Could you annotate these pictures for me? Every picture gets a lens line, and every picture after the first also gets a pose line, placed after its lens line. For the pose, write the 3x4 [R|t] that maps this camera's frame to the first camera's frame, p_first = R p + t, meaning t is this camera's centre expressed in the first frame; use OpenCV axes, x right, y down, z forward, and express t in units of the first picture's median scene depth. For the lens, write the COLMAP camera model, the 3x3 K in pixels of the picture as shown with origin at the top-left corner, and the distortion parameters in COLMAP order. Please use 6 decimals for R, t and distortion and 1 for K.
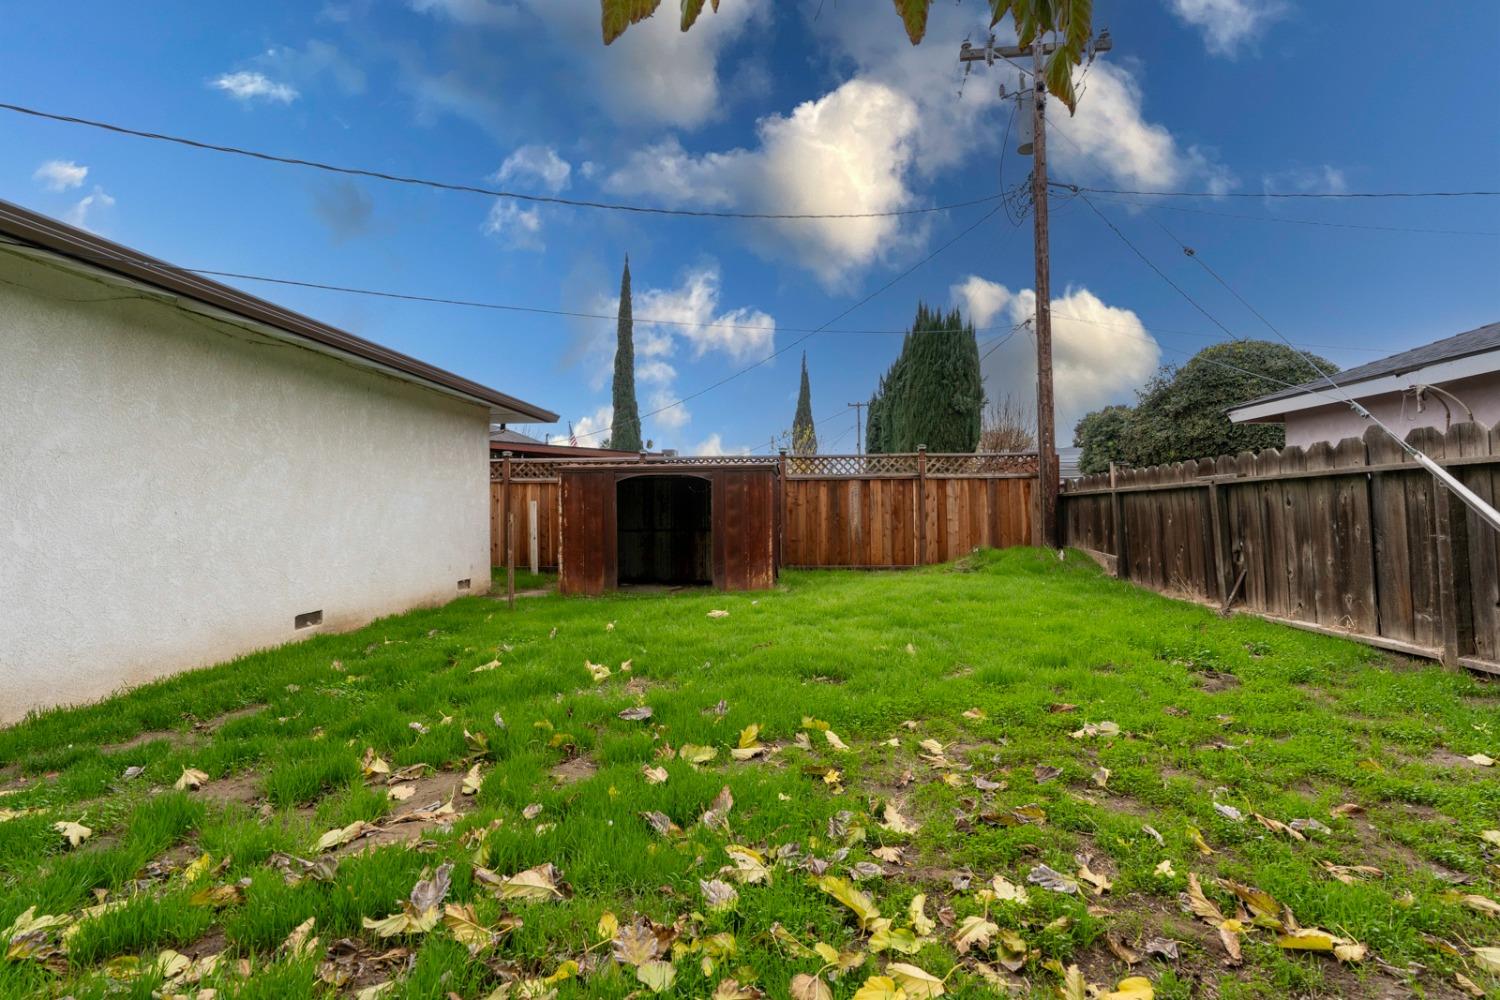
lens RADIAL K [[706.2, 0, 753.7], [0, 706.2, 499.5], [0, 0, 1]] dist [-0.001401, -0.000180]
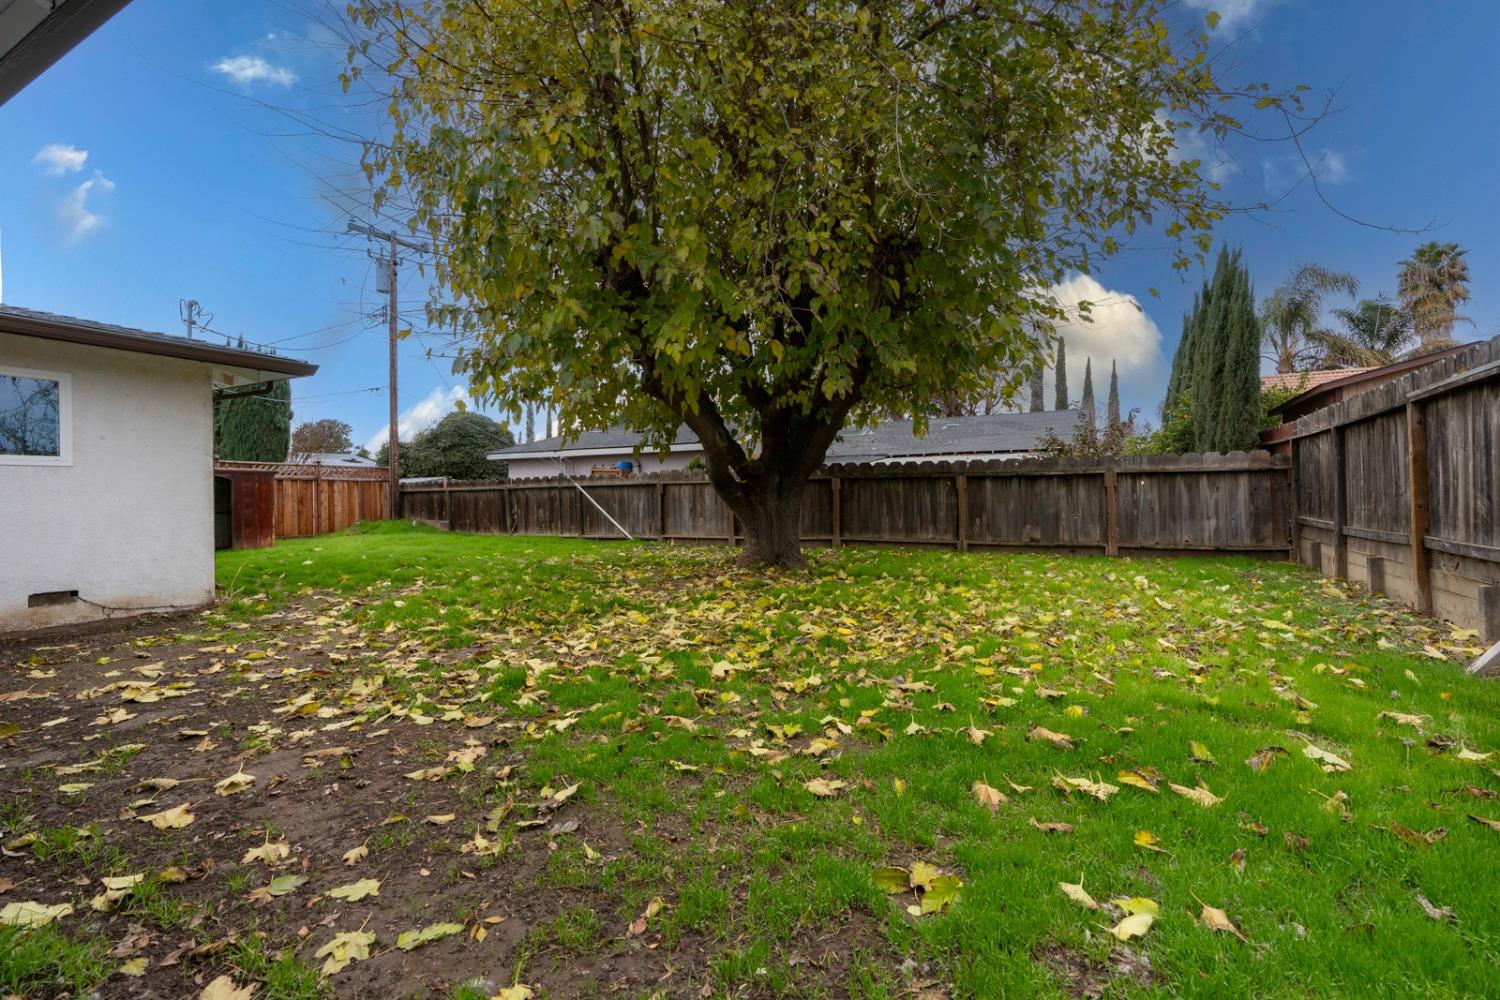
lens RADIAL K [[706.2, 0, 752.2], [0, 706.2, 497.5], [0, 0, 1]] dist [-0.001401, -0.000180]
pose [[0.416370, 0.002207, 0.909193, -0.911558], [-0.006822, 0.999976, 0.000697, 0.002454], [-0.909170, -0.006492, 0.416375, -0.625625]]
